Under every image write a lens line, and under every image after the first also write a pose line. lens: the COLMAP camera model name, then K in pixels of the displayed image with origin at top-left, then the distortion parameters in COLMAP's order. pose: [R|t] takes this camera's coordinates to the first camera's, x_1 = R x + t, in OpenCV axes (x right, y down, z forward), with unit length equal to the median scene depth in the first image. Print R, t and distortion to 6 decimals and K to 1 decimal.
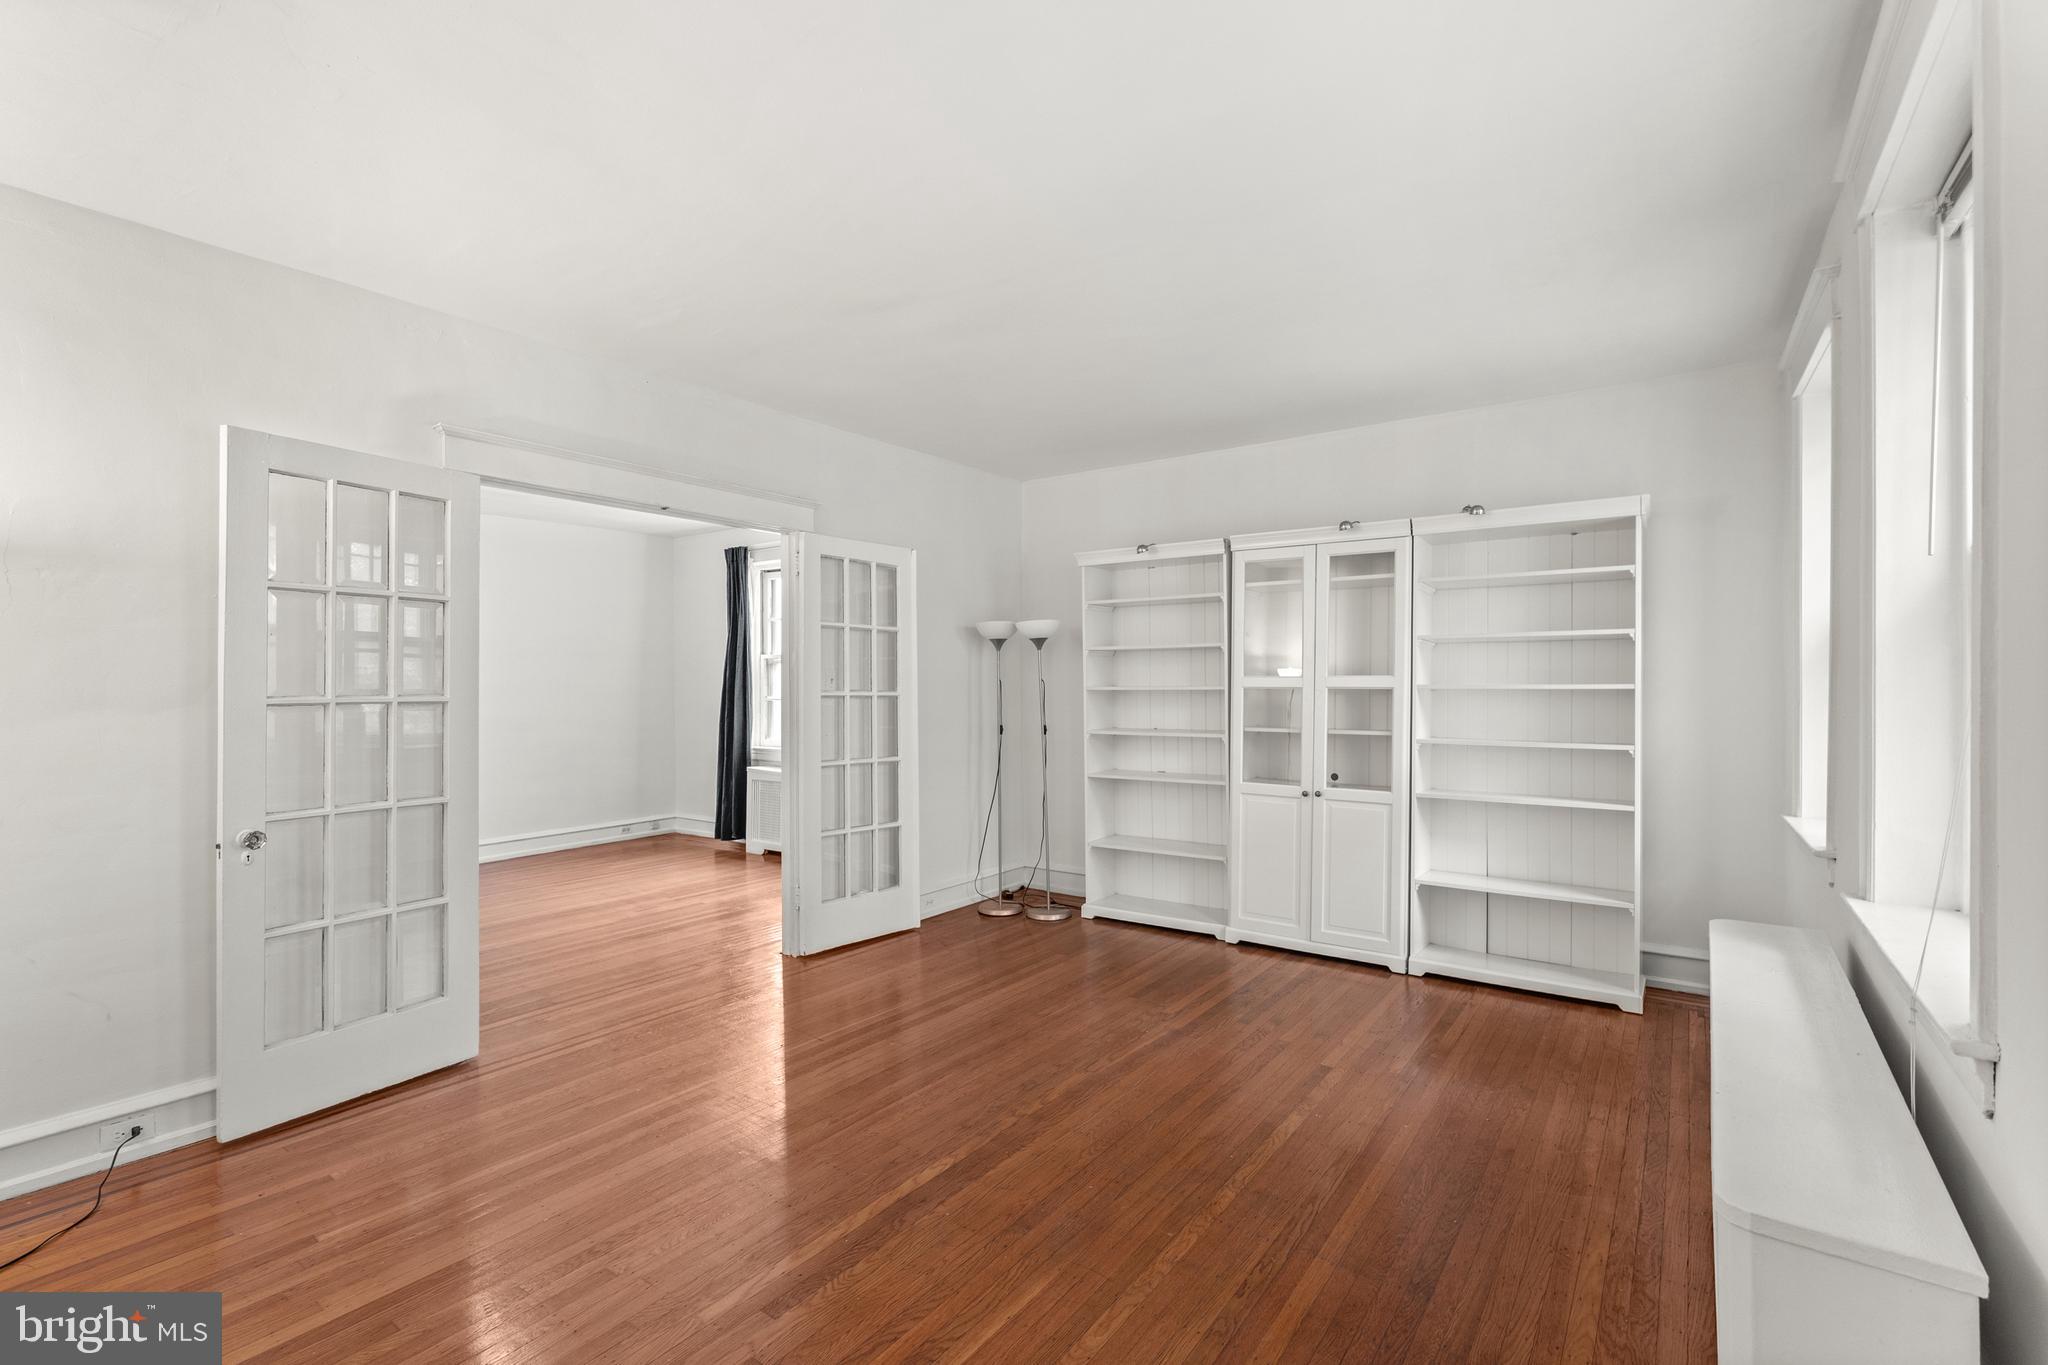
lens RADIAL K [[914.2, 0, 1024.4], [0, 914.2, 687.2], [0, 0, 1]] dist [-0.002430, 0.000287]
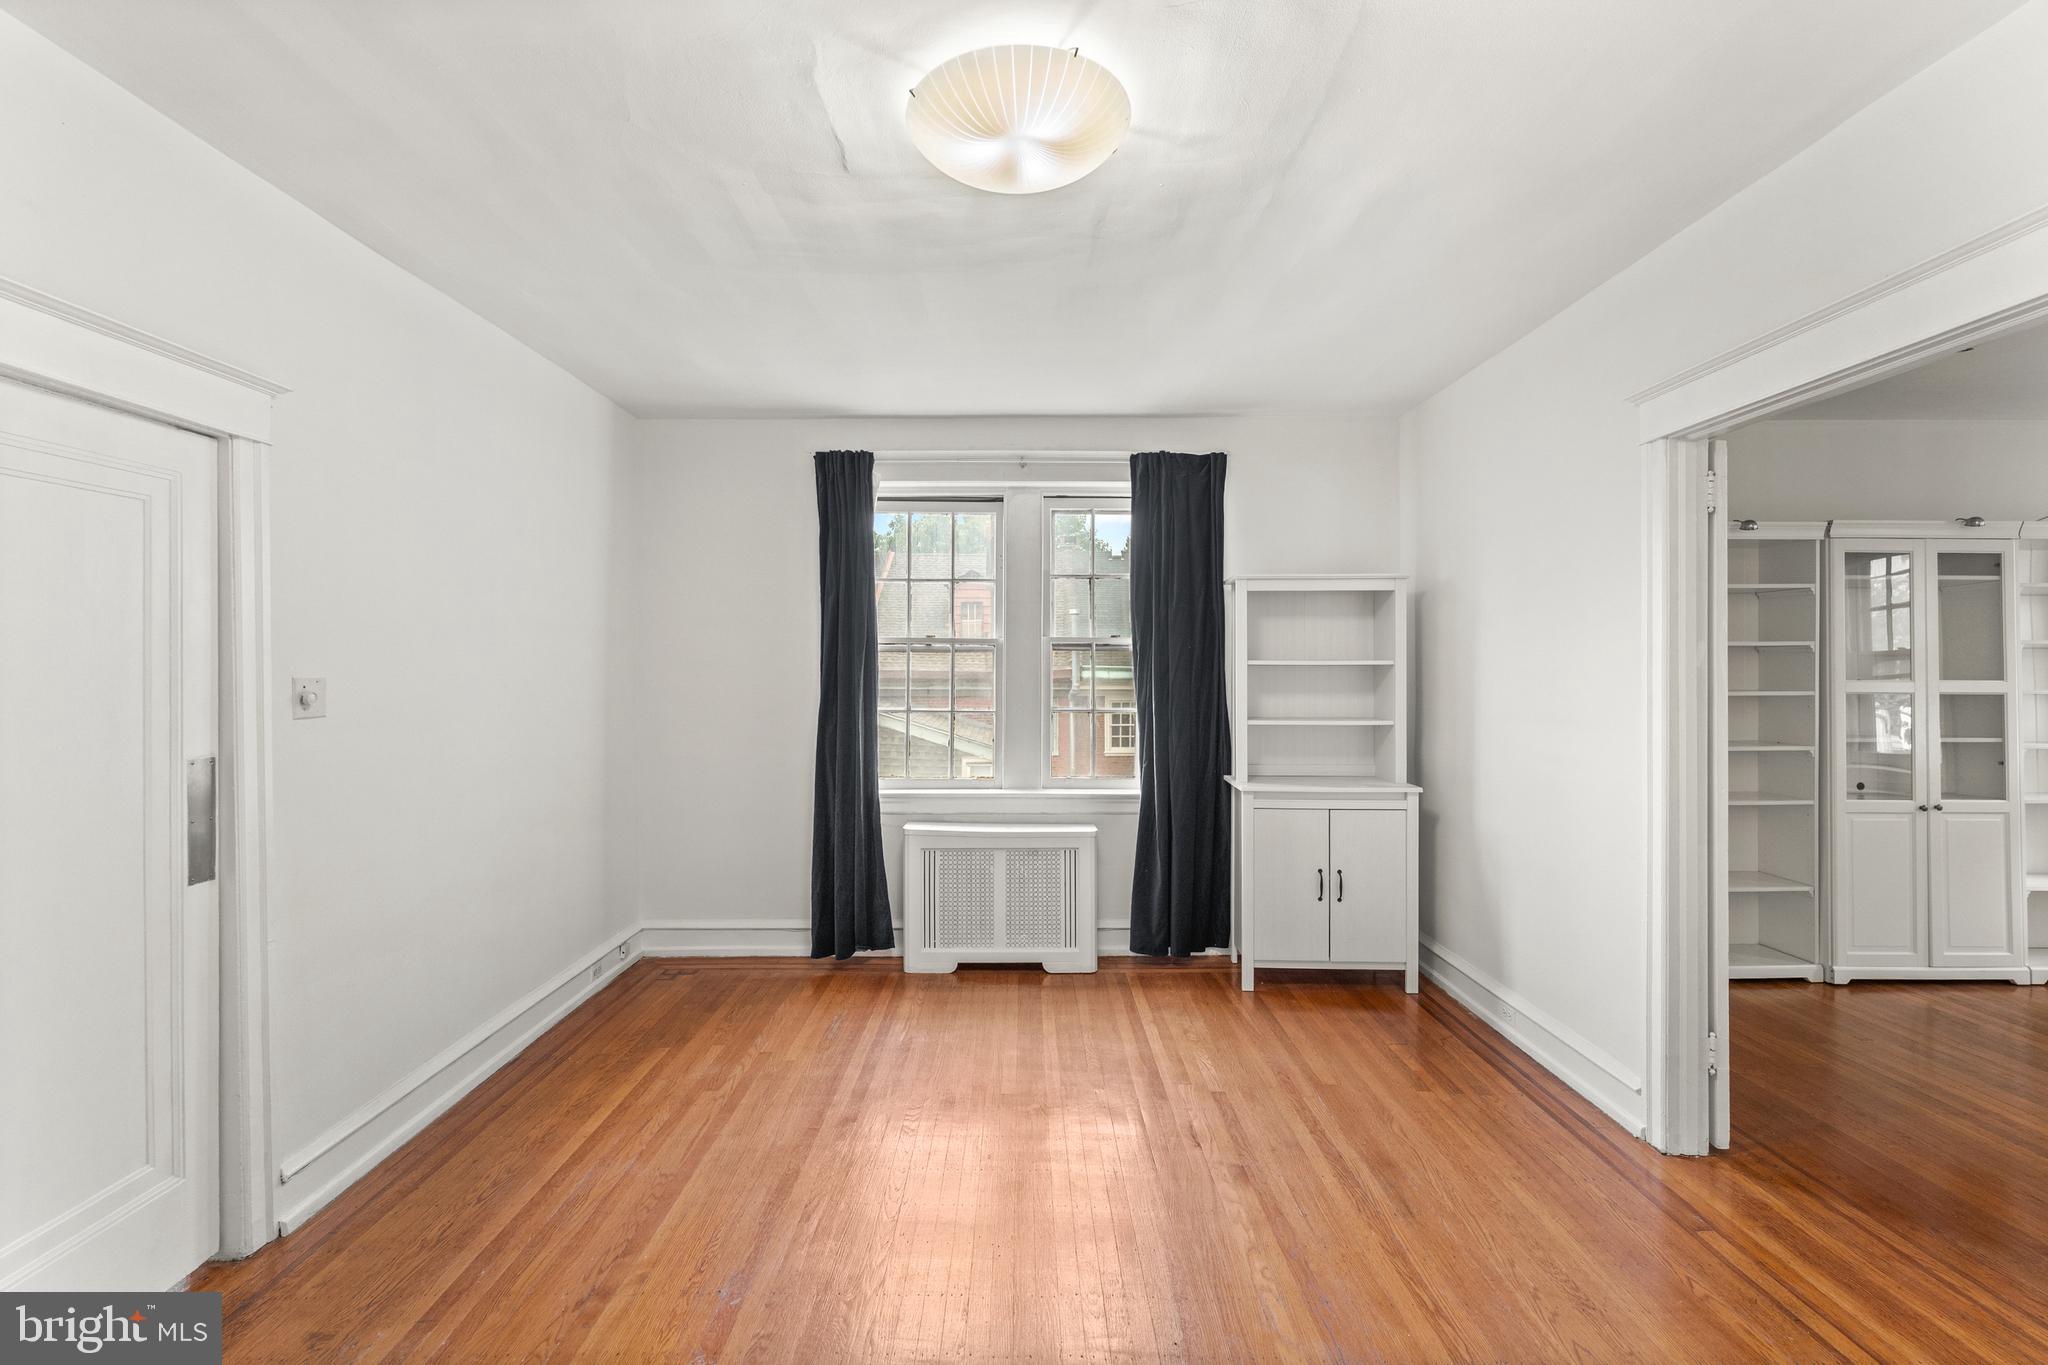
lens RADIAL K [[919.9, 0, 1023.9], [0, 919.9, 672.6], [0, 0, 1]] dist [-0.002847, 0.000281]
pose [[0.807330, 0.003498, 0.590090, -0.970872], [-0.000750, 0.999988, -0.004901, -0.014903], [-0.590100, 0.003514, 0.807323, 0.787127]]
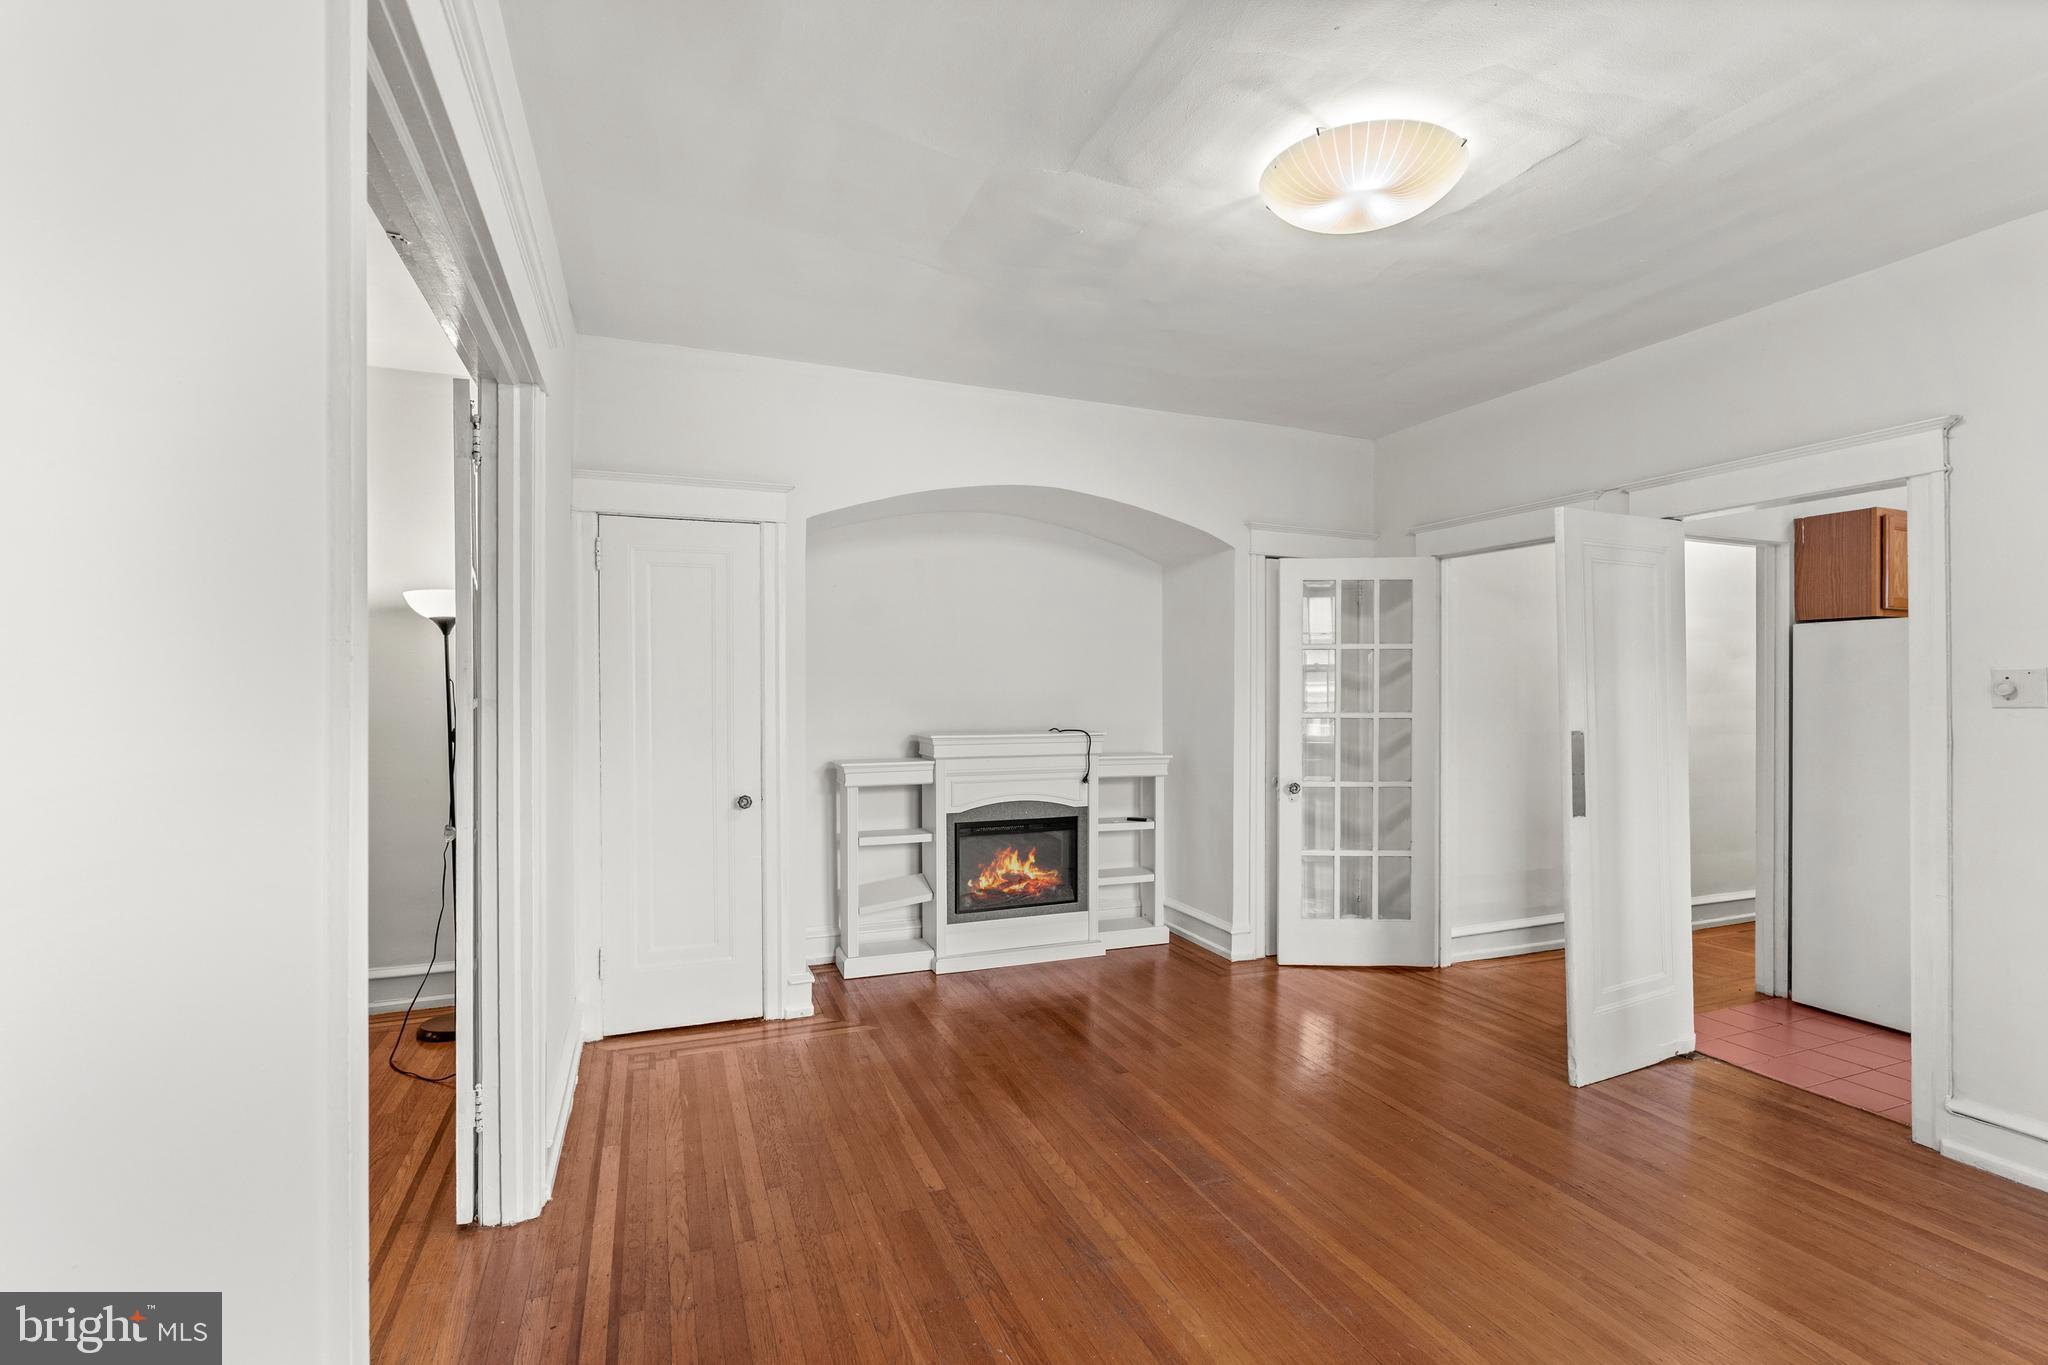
lens RADIAL K [[932.4, 0, 1029.2], [0, 932.4, 685.7], [0, 0, 1]] dist [-0.000430, -0.000395]
pose [[-0.529612, 0.000205, -0.848240, -0.170758], [-0.002331, 0.999996, 0.001697, -0.003499], [0.848237, 0.002877, -0.529609, 1.270042]]
